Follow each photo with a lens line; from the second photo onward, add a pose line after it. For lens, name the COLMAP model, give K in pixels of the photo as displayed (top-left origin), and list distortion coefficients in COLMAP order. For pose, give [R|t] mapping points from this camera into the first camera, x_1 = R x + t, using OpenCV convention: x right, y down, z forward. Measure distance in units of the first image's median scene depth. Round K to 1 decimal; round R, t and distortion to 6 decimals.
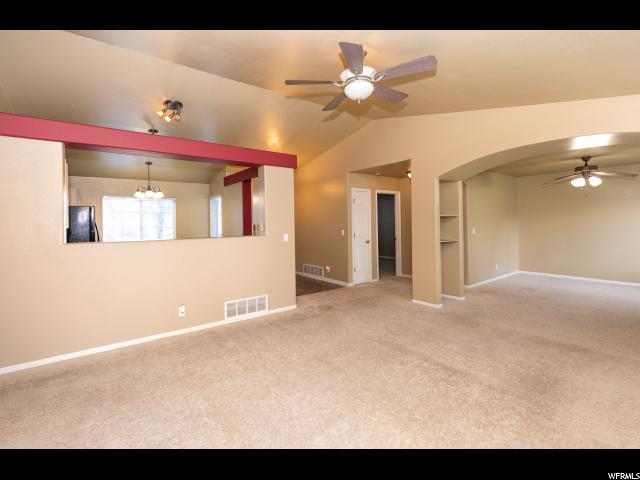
lens RADIAL K [[297.5, 0, 317.4], [0, 297.5, 224.4], [0, 0, 1]] dist [0.001232, 0.000208]
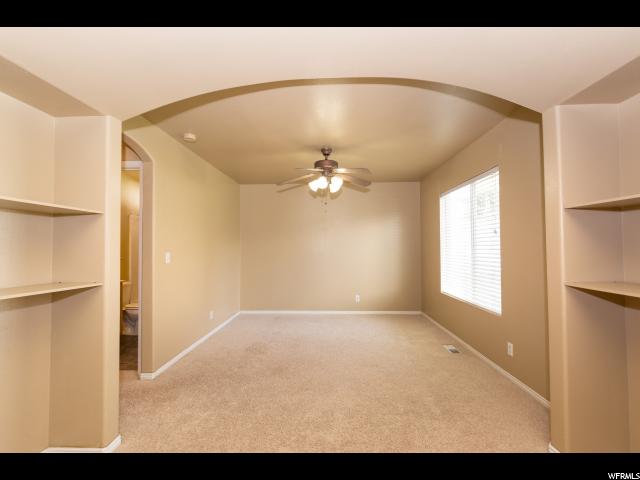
lens RADIAL K [[290.7, 0, 320.0], [0, 290.7, 240.0], [0, 0, 1]] dist [0.000586, 0.000009]
pose [[0.639401, 0.030481, 0.768269, 0.100230], [0.003082, 0.999104, -0.042204, 0.004871], [-0.768867, 0.029353, 0.638735, 0.157091]]
